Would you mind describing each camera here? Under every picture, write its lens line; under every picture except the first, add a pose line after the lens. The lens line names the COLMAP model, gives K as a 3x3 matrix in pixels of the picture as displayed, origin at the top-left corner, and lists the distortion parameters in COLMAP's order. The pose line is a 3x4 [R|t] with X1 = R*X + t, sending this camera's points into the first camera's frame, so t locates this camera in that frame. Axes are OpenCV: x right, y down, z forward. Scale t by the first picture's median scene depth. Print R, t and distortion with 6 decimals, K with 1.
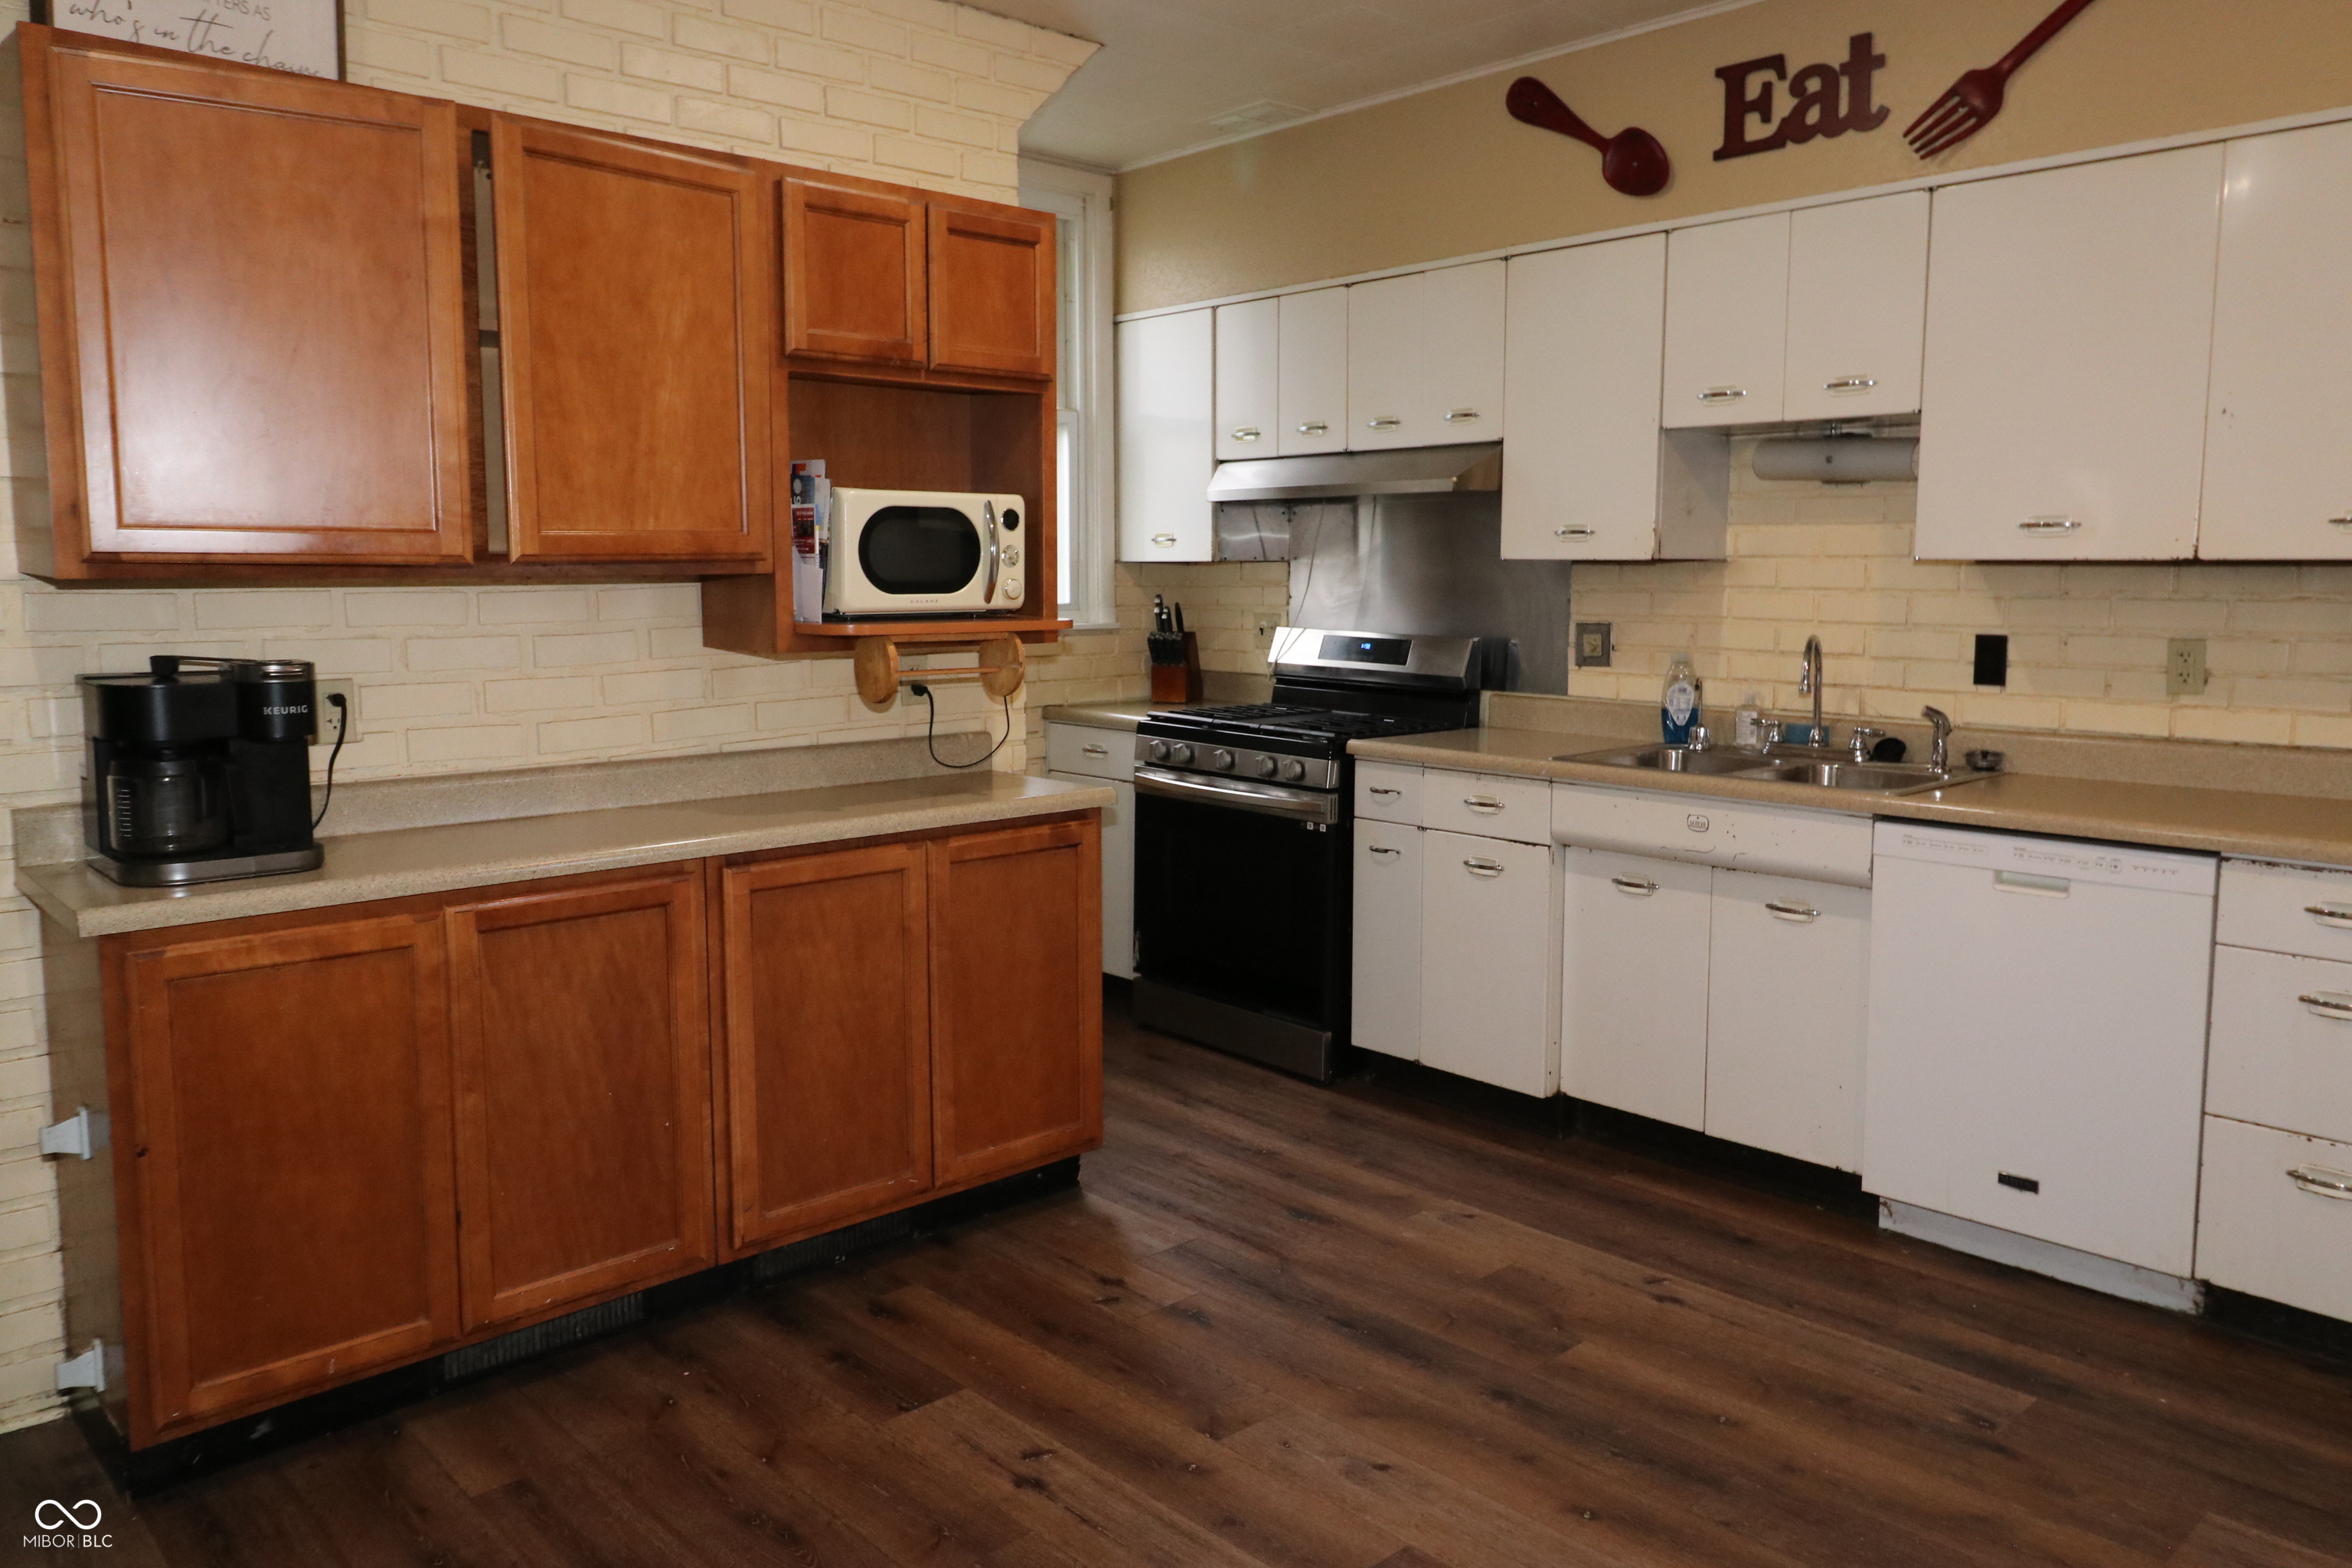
lens RADIAL K [[1653.3, 0, 1192.7], [0, 1653.3, 771.8], [0, 0, 1]] dist [0.005081, -0.009756]
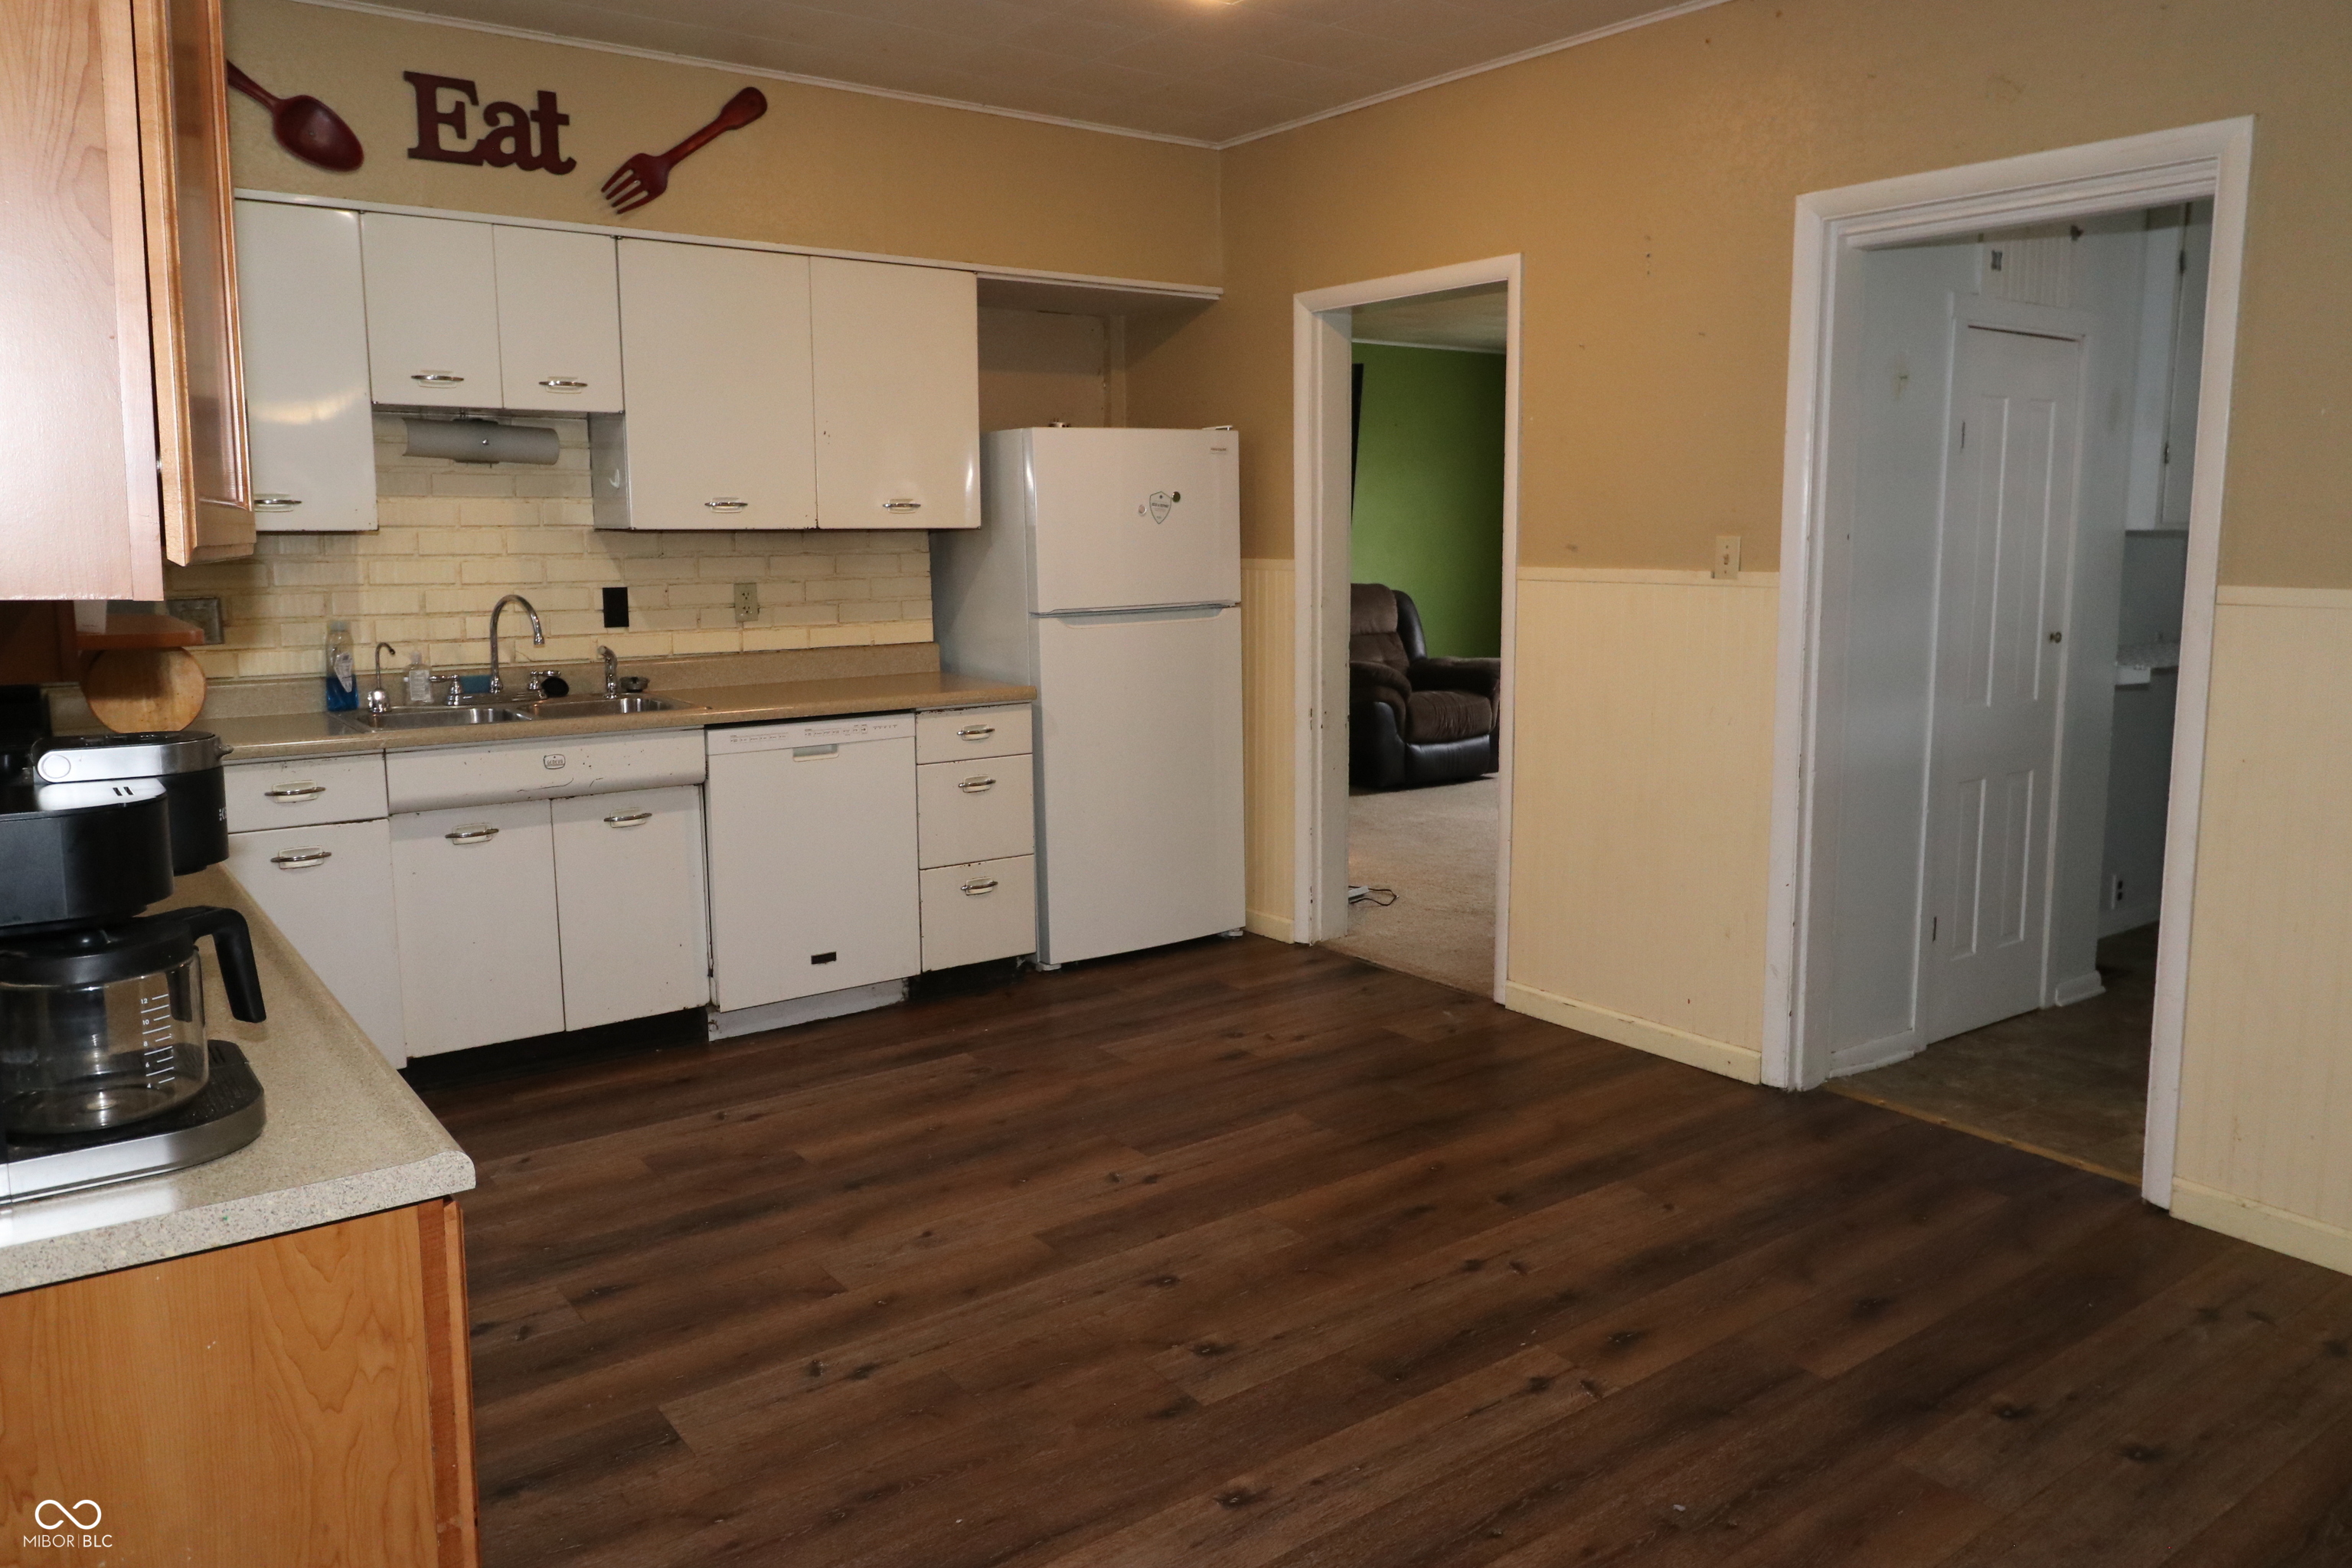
lens RADIAL K [[1653.3, 0, 1193.2], [0, 1653.3, 784.6], [0, 0, 1]] dist [0.005081, -0.009756]
pose [[0.120536, -0.159017, 0.979890, -0.802943], [0.125723, 0.981584, 0.143827, -0.065668], [-0.984716, 0.105858, 0.138308, 0.427562]]
